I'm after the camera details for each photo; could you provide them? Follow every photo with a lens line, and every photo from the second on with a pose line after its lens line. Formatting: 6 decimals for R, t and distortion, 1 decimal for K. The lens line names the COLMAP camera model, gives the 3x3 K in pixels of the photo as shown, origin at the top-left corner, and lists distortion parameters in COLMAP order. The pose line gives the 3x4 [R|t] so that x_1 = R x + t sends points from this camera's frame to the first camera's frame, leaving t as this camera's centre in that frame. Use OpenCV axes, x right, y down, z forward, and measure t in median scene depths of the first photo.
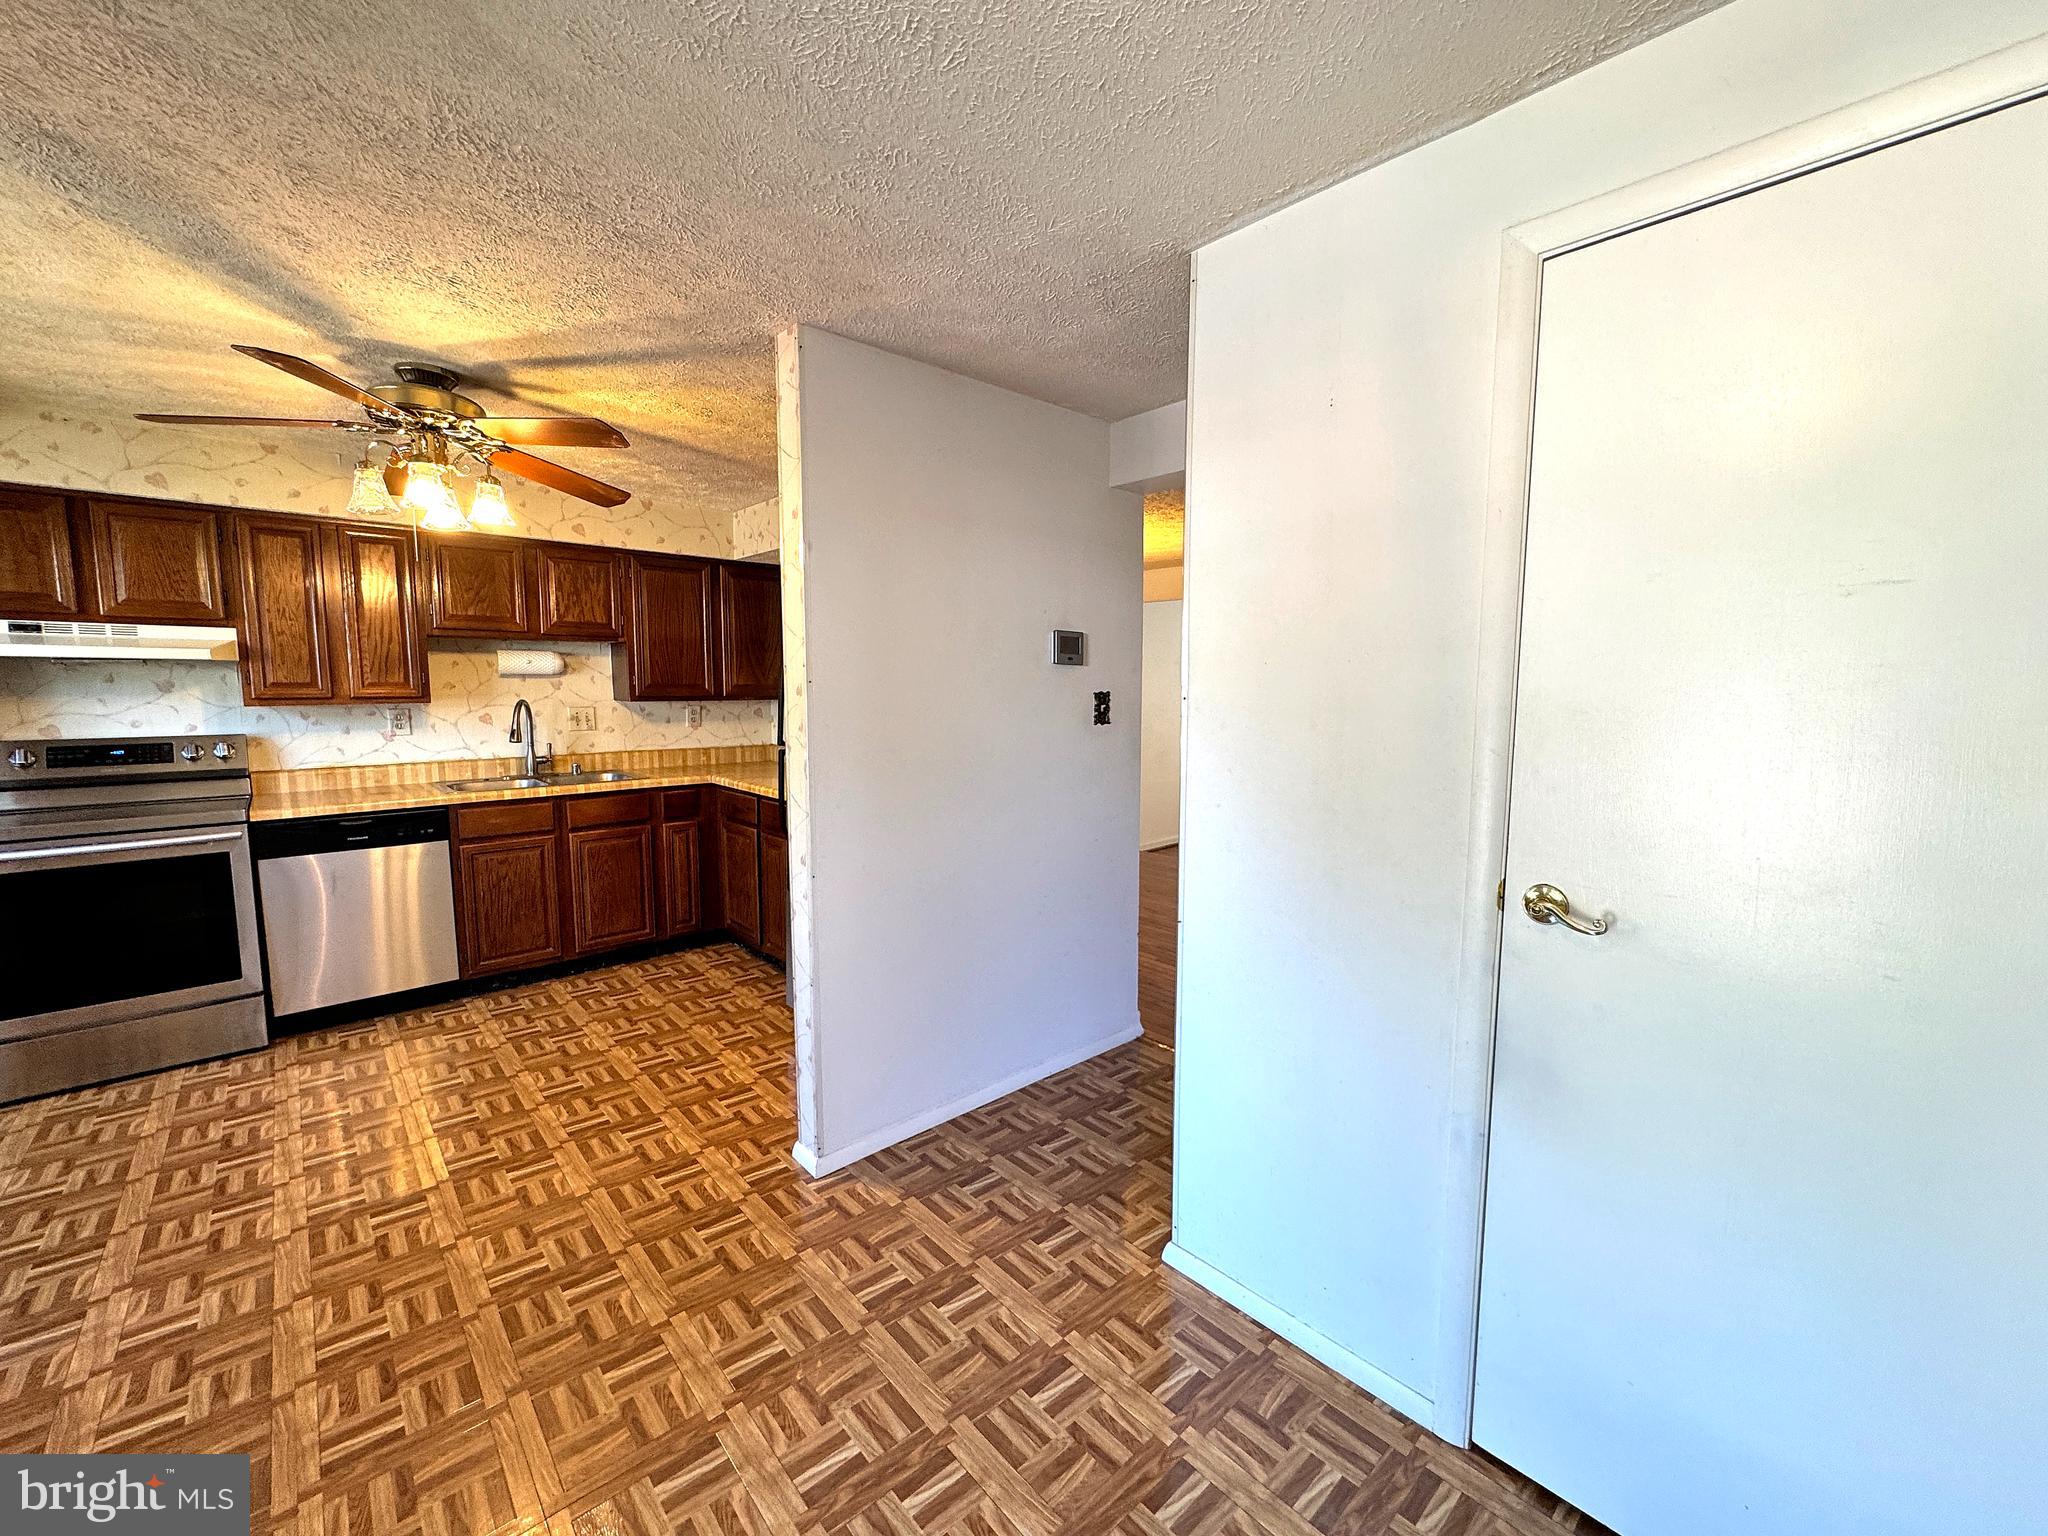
lens RADIAL K [[824.0, 0, 1024.7], [0, 824.0, 765.8], [0, 0, 1]] dist [-0.002238, 0.000351]
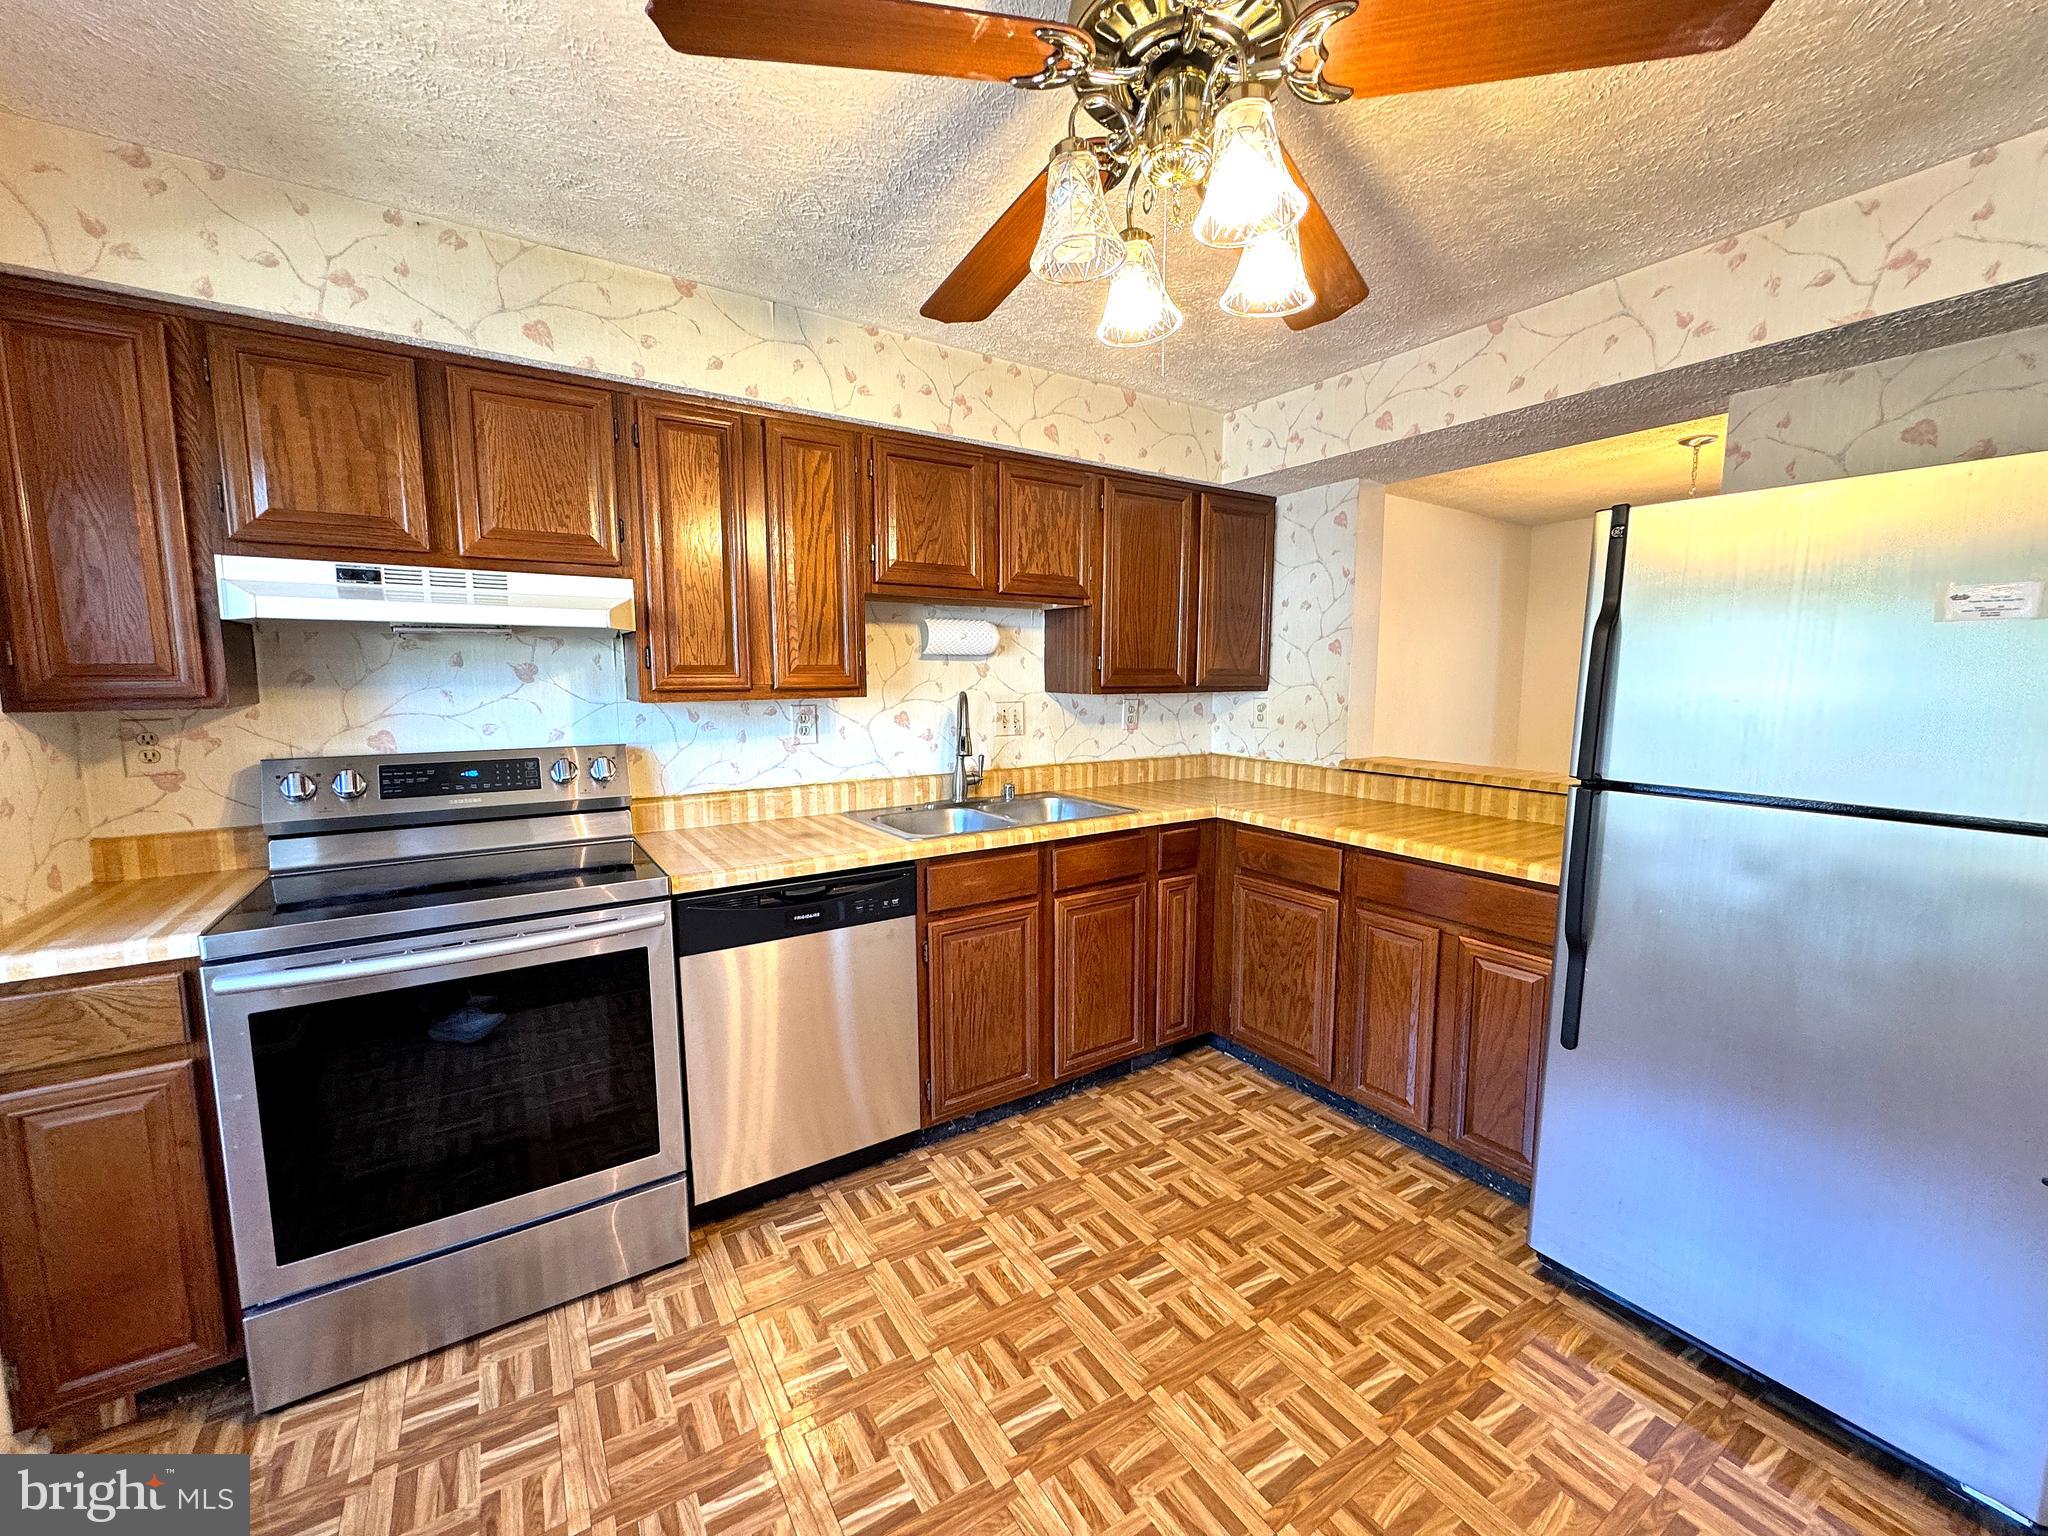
lens RADIAL K [[826.1, 0, 1020.5], [0, 826.1, 765.1], [0, 0, 1]] dist [0.001438, 0.000133]
pose [[0.987808, 0.015901, -0.154860, -0.515520], [-0.013707, 0.999790, 0.015224, -0.034845], [0.155070, -0.012916, 0.987819, 0.380351]]
